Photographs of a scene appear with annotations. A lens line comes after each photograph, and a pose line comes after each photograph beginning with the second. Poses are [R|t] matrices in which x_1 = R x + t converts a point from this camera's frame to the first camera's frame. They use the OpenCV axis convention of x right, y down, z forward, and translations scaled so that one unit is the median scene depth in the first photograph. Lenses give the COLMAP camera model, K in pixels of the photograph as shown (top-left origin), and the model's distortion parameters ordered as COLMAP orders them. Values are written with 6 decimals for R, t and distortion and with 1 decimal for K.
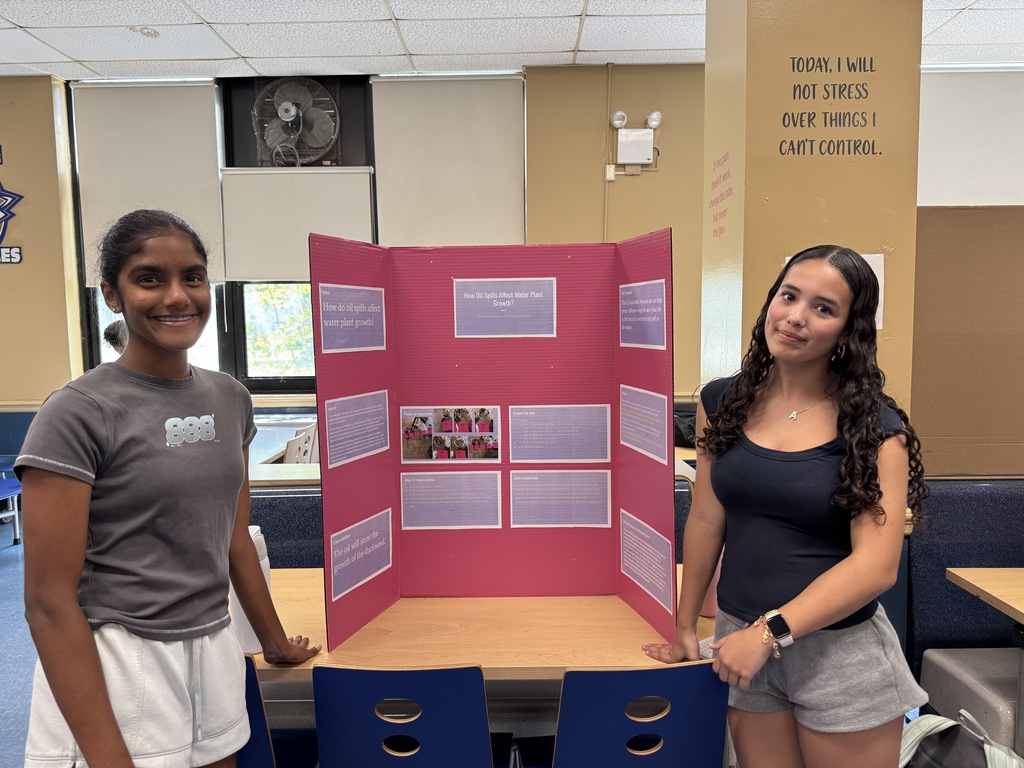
lens RADIAL K [[780.1, 0, 512.0], [0, 780.1, 384.0], [0, 0, 1]] dist [0.003854, -0.005263]
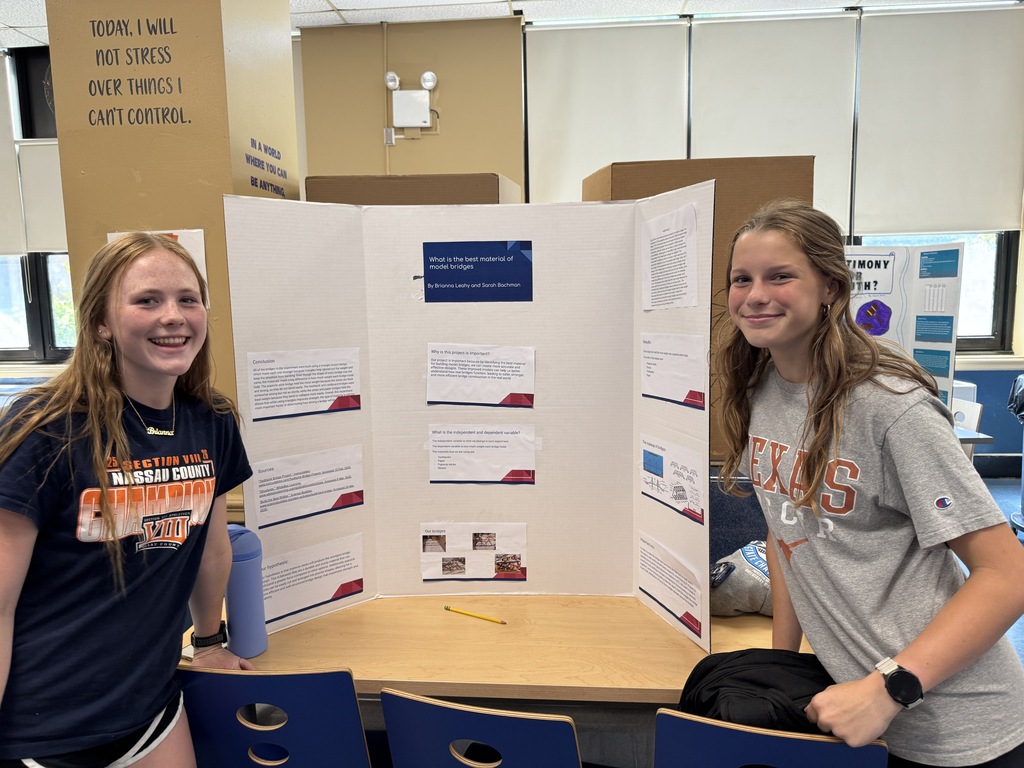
lens RADIAL K [[780.1, 0, 512.0], [0, 780.1, 384.0], [0, 0, 1]] dist [0.003854, -0.005263]
pose [[0.997436, 0.002840, -0.071507, 0.928221], [0.000513, 0.998903, 0.046829, -0.023125], [0.071561, -0.046746, 0.996340, 0.074279]]
